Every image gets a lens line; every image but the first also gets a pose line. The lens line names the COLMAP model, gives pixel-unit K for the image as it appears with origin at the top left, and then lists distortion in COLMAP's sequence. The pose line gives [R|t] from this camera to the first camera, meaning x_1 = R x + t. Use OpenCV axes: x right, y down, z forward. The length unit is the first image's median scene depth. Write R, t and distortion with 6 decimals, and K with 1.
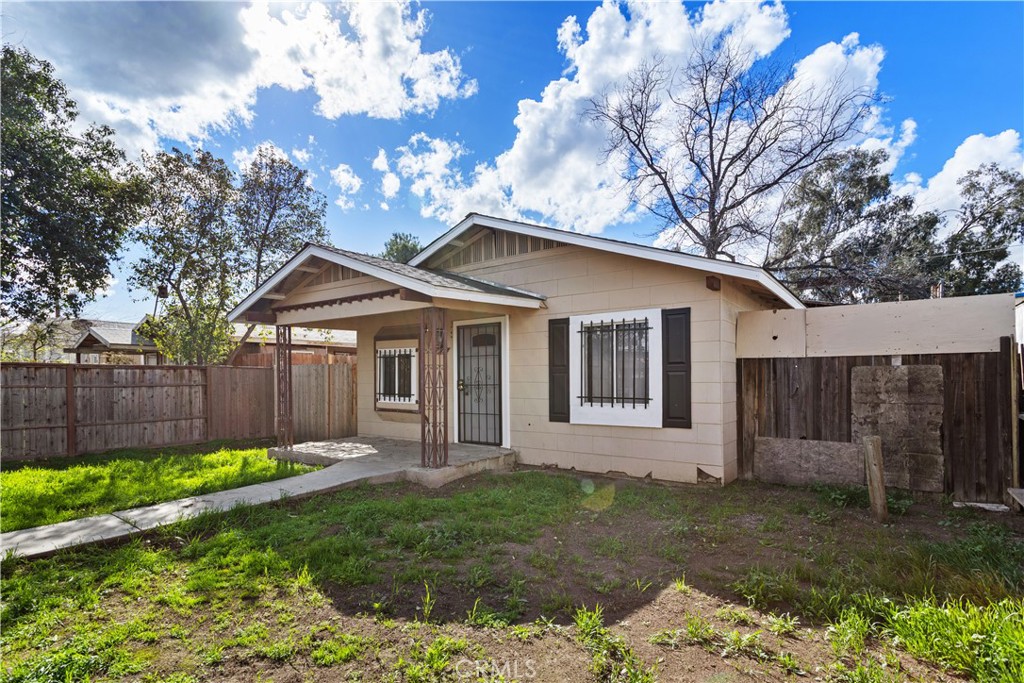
lens RADIAL K [[505.4, 0, 502.6], [0, 505.4, 380.2], [0, 0, 1]] dist [0.007877, 0.003365]
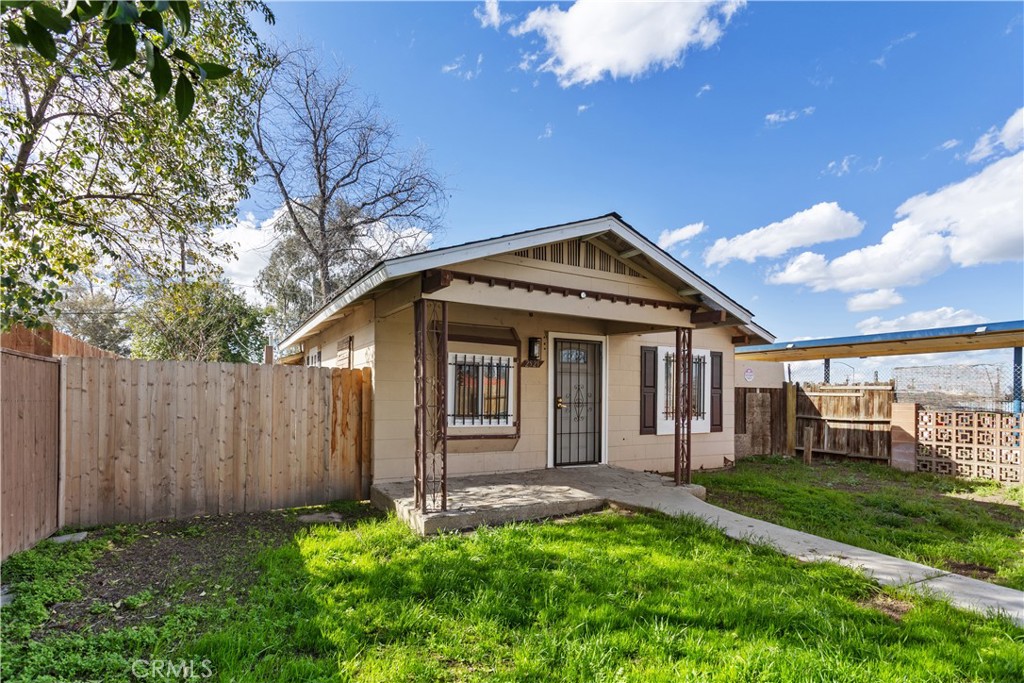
lens RADIAL K [[505.4, 0, 503.8], [0, 505.4, 382.6], [0, 0, 1]] dist [0.007877, 0.003365]
pose [[0.418352, 0.034746, 0.907620, -1.118553], [-0.010021, 0.999384, -0.033640, 0.005398], [-0.908230, 0.004977, 0.418442, 0.831973]]
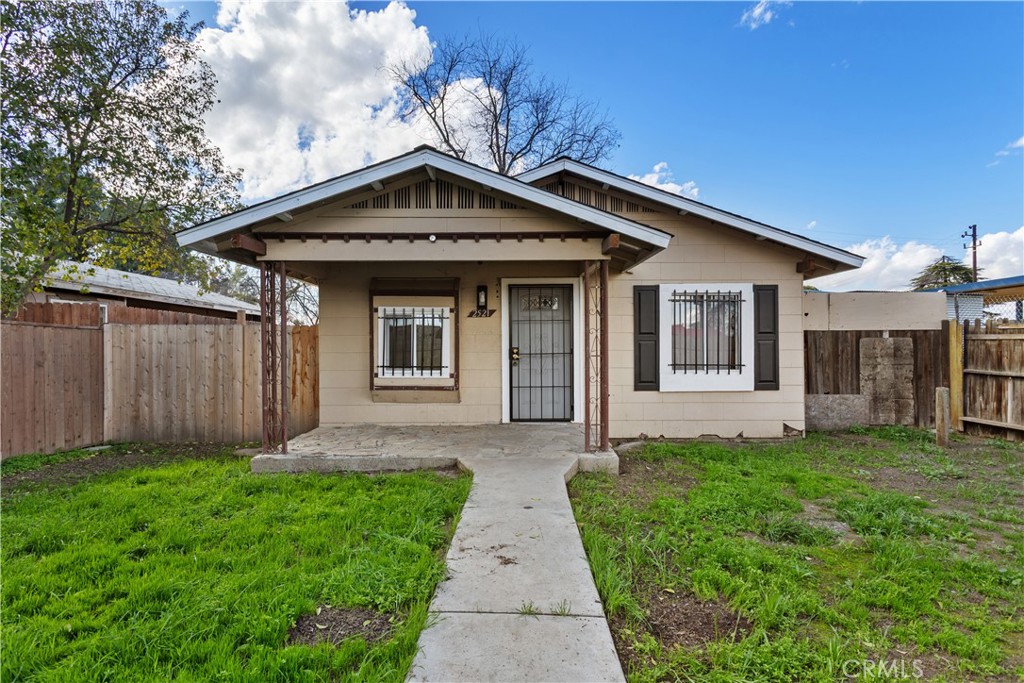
lens RADIAL K [[505.4, 0, 514.1], [0, 505.4, 346.0], [0, 0, 1]] dist [0.007877, 0.003365]
pose [[0.804293, 0.008186, 0.594176, -0.690440], [0.001159, 0.999882, -0.015344, 0.011014], [-0.594231, 0.013030, 0.804189, 0.372658]]
